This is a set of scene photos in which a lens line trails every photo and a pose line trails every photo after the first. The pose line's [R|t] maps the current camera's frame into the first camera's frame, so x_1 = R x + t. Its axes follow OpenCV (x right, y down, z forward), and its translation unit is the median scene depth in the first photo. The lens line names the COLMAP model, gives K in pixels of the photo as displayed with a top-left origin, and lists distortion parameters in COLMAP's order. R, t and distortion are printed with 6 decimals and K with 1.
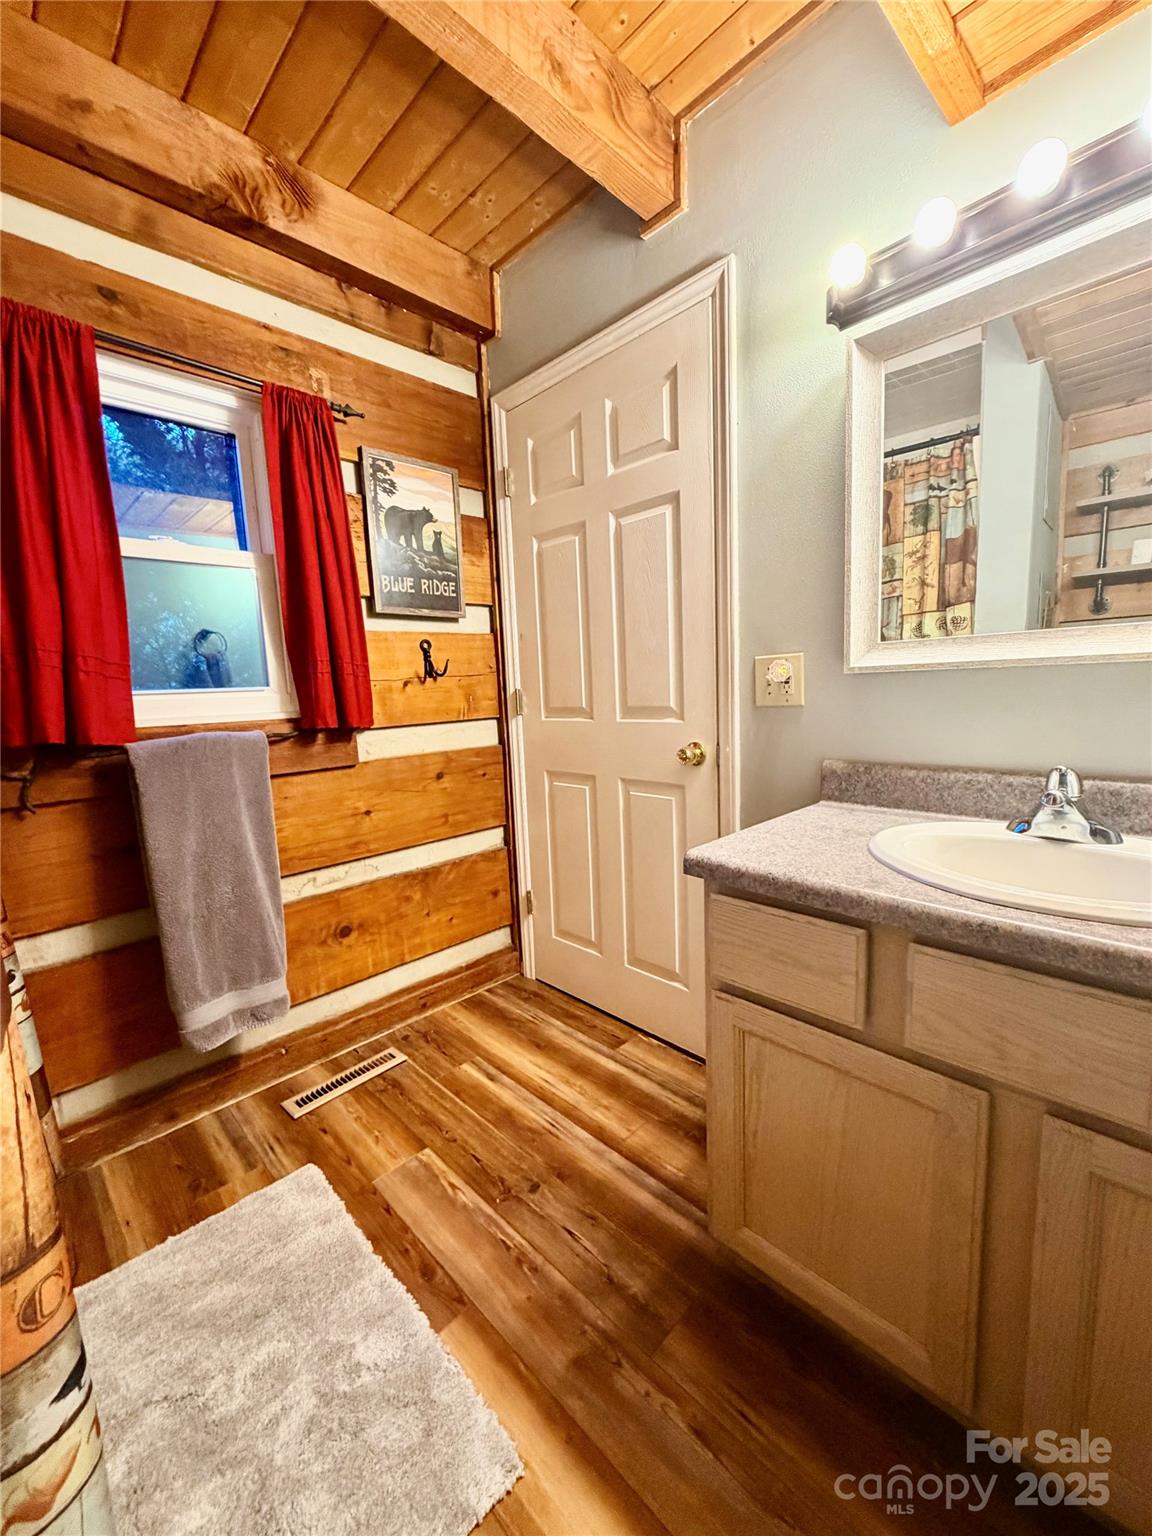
lens RADIAL K [[614.7, 0, 573.9], [0, 614.7, 770.3], [0, 0, 1]] dist [0.001201, -0.000878]
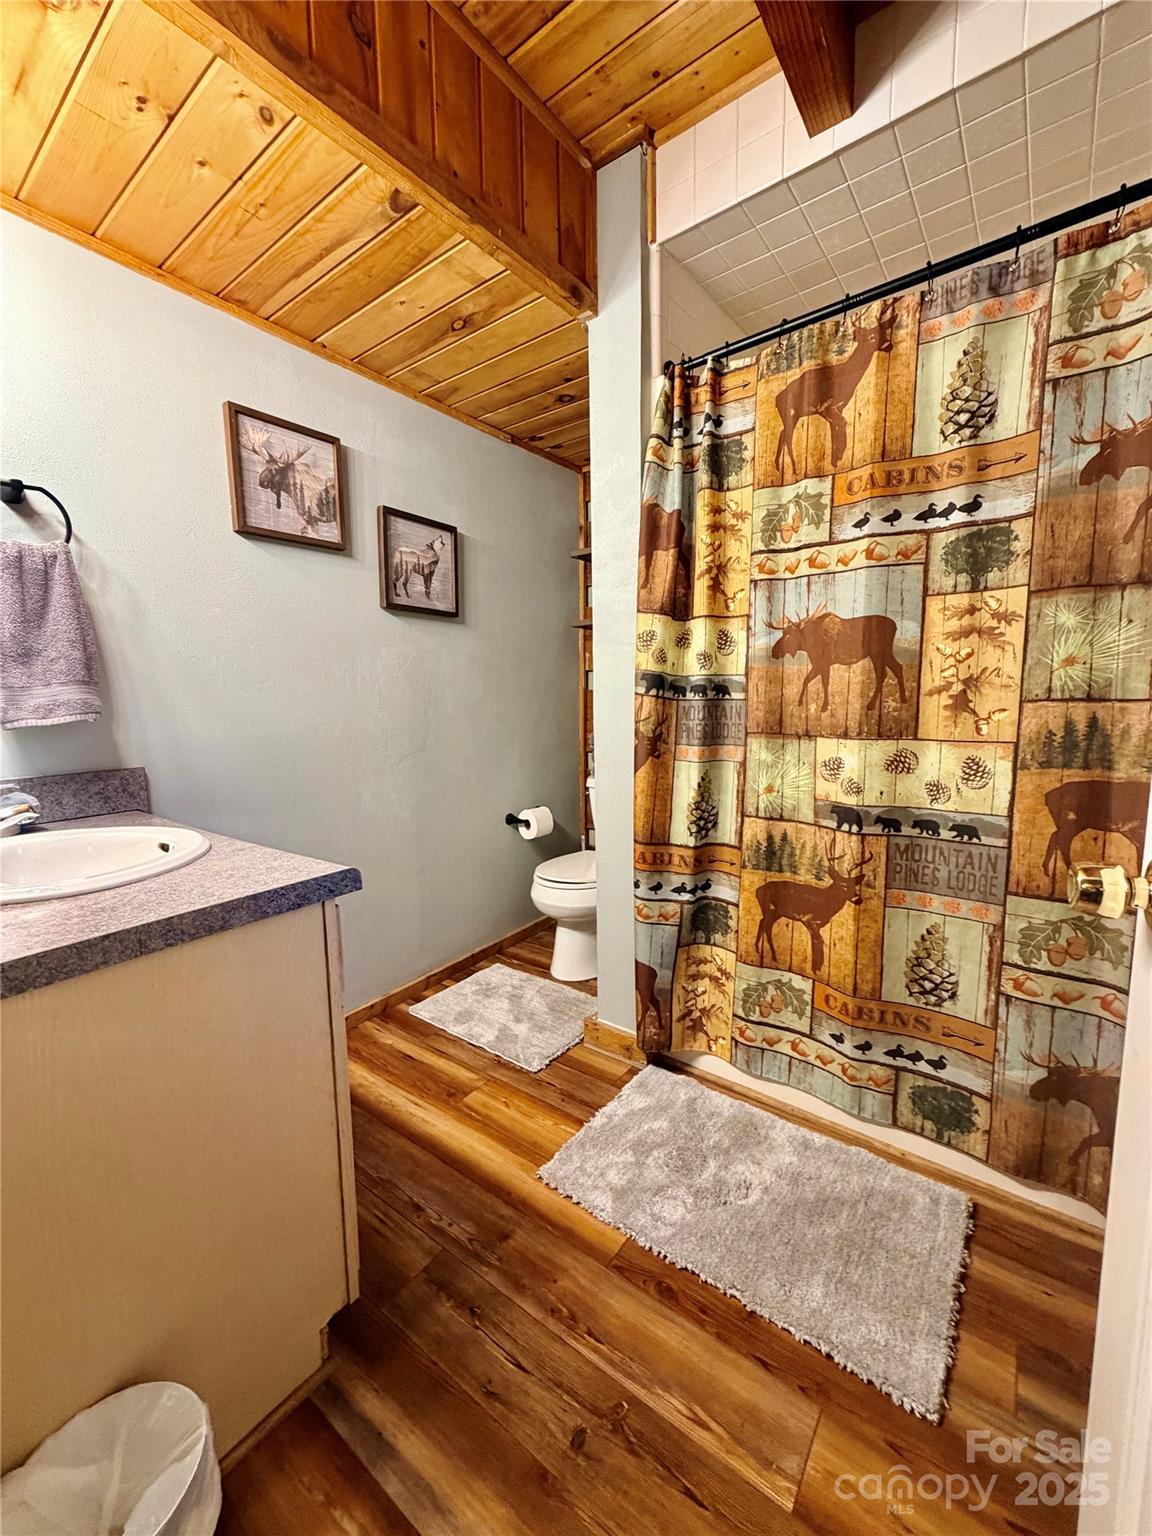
lens RADIAL K [[614.7, 0, 576.4], [0, 614.7, 761.9], [0, 0, 1]] dist [0.001201, -0.000878]
pose [[-0.987120, 0.073615, -0.142038, -0.024739], [0.034412, 0.964762, 0.260863, -0.213918], [0.156236, 0.252616, -0.954869, 1.598519]]
